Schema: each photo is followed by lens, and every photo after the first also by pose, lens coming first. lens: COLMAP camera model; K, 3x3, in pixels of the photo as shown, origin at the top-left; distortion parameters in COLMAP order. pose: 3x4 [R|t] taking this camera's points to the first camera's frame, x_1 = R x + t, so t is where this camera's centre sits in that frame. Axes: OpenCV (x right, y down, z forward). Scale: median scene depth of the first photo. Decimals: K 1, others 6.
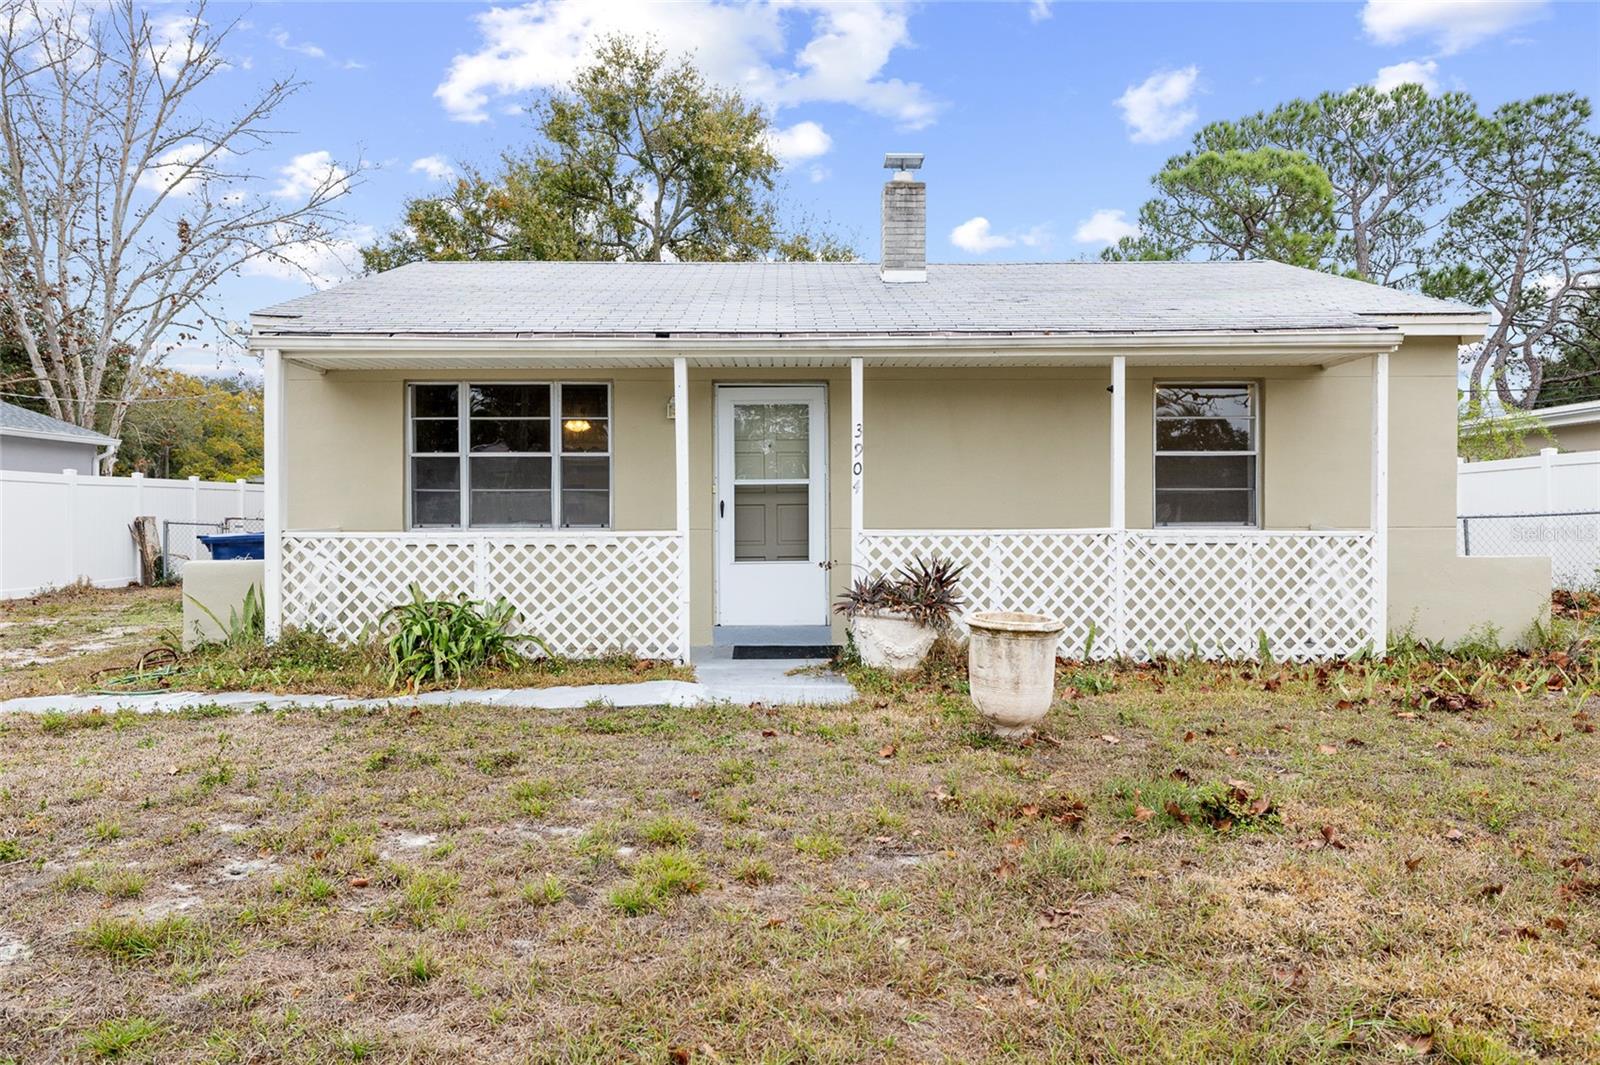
lens RADIAL K [[1143.9, 0, 793.9], [0, 1143.9, 530.7], [0, 0, 1]] dist [-0.009964, 0.004023]
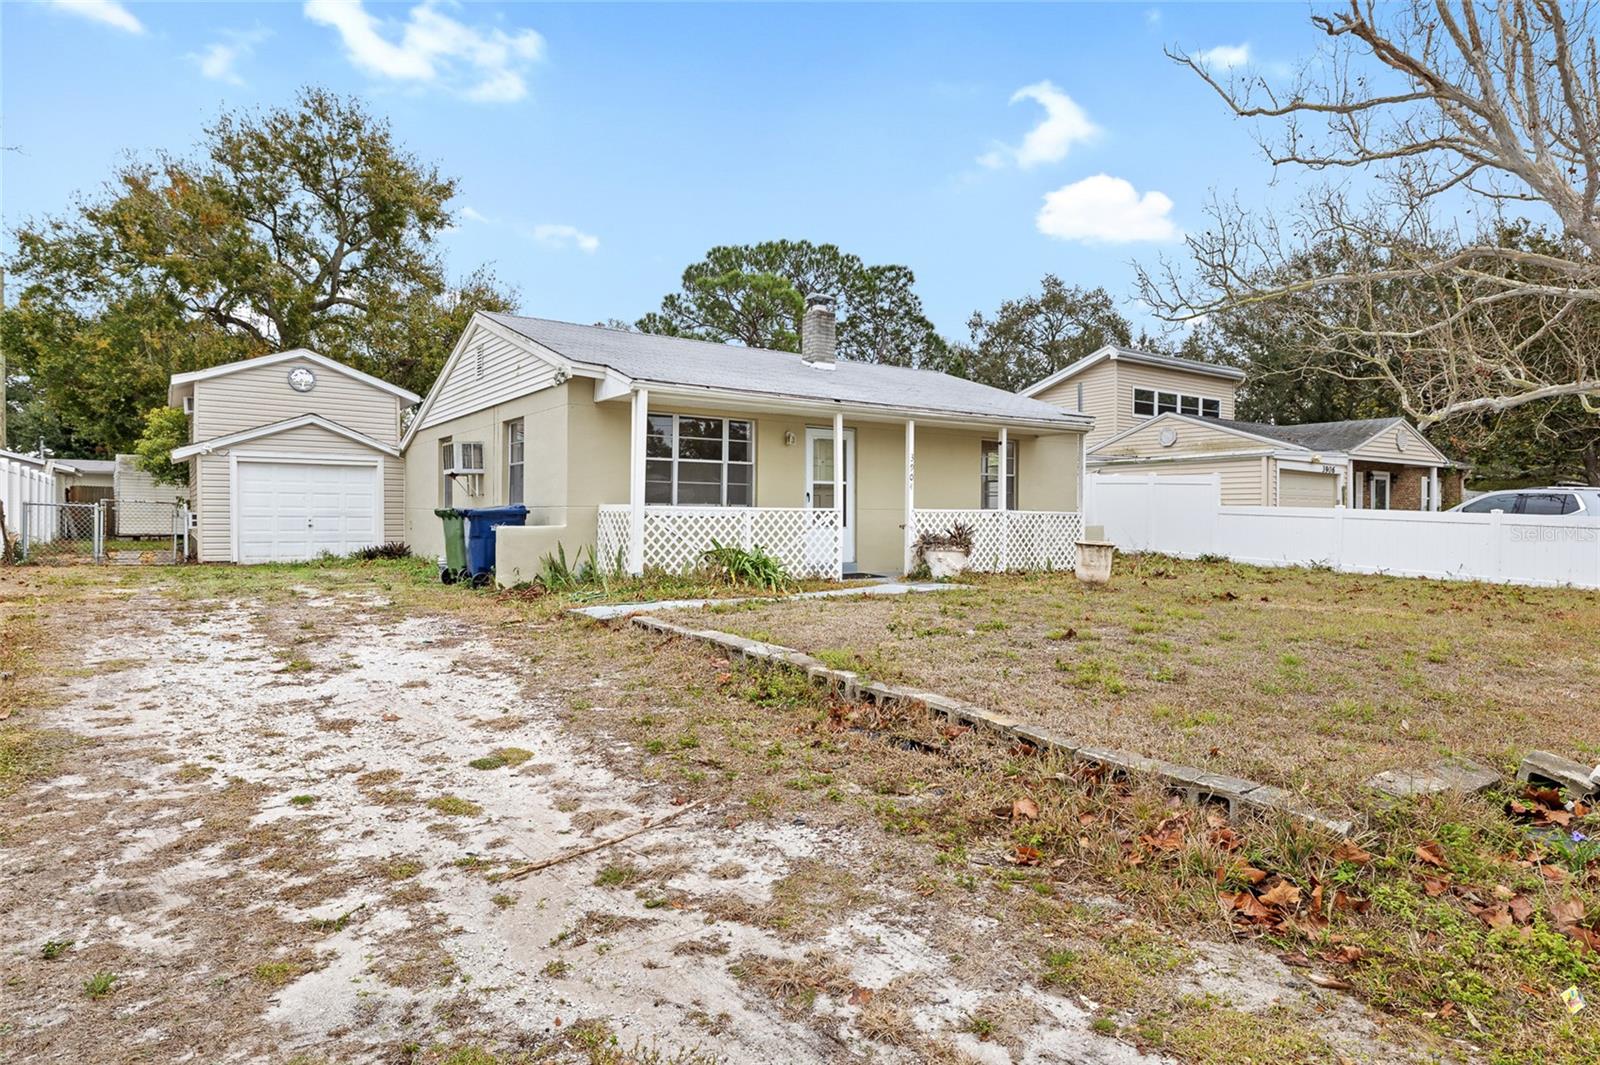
lens RADIAL K [[918.4, 0, 798.8], [0, 918.4, 533.4], [0, 0, 1]] dist [0.003341, 0.001275]
pose [[0.816681, -0.002911, 0.577081, -0.884733], [-0.001554, 0.999973, 0.007243, 0.026458], [-0.577087, -0.006812, 0.816655, -0.145468]]
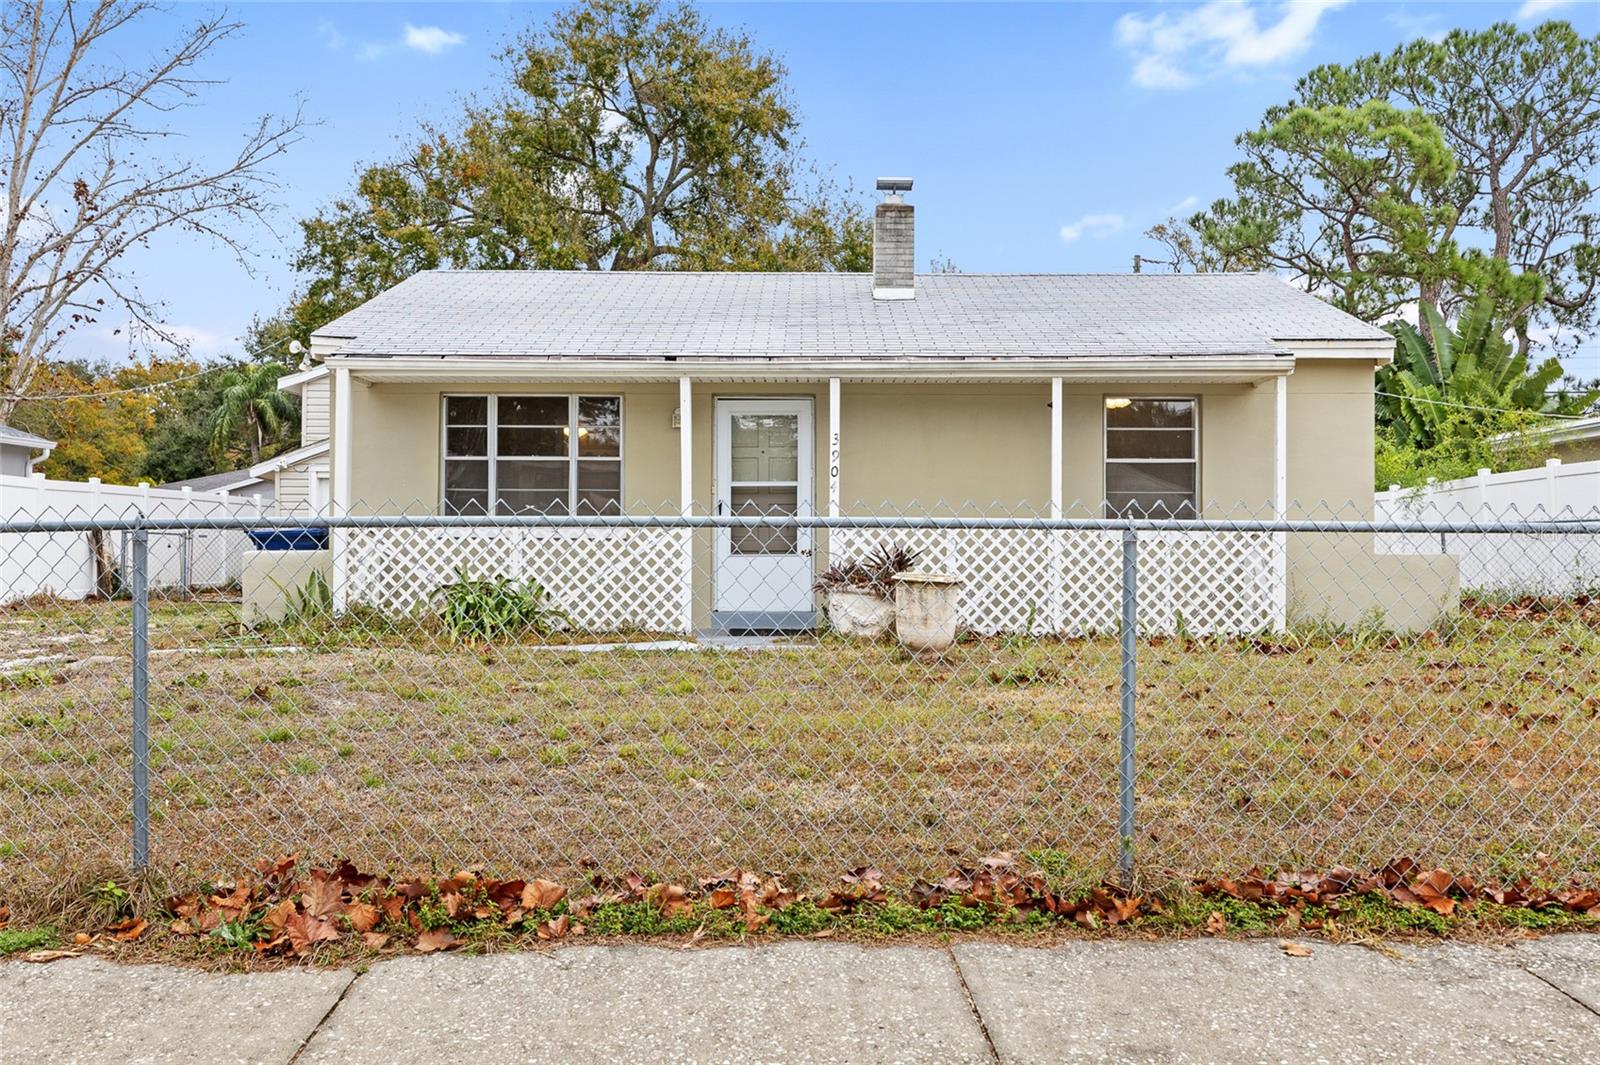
lens RADIAL K [[1607.4, 0, 807.4], [0, 1607.4, 528.8], [0, 0, 1]] dist [-0.000944, 0.000000]
pose [[0.999914, 0.005835, -0.011748, 0.041898], [-0.006165, 0.999583, -0.028222, 0.045843], [0.011579, 0.028292, 0.999533, -0.579999]]
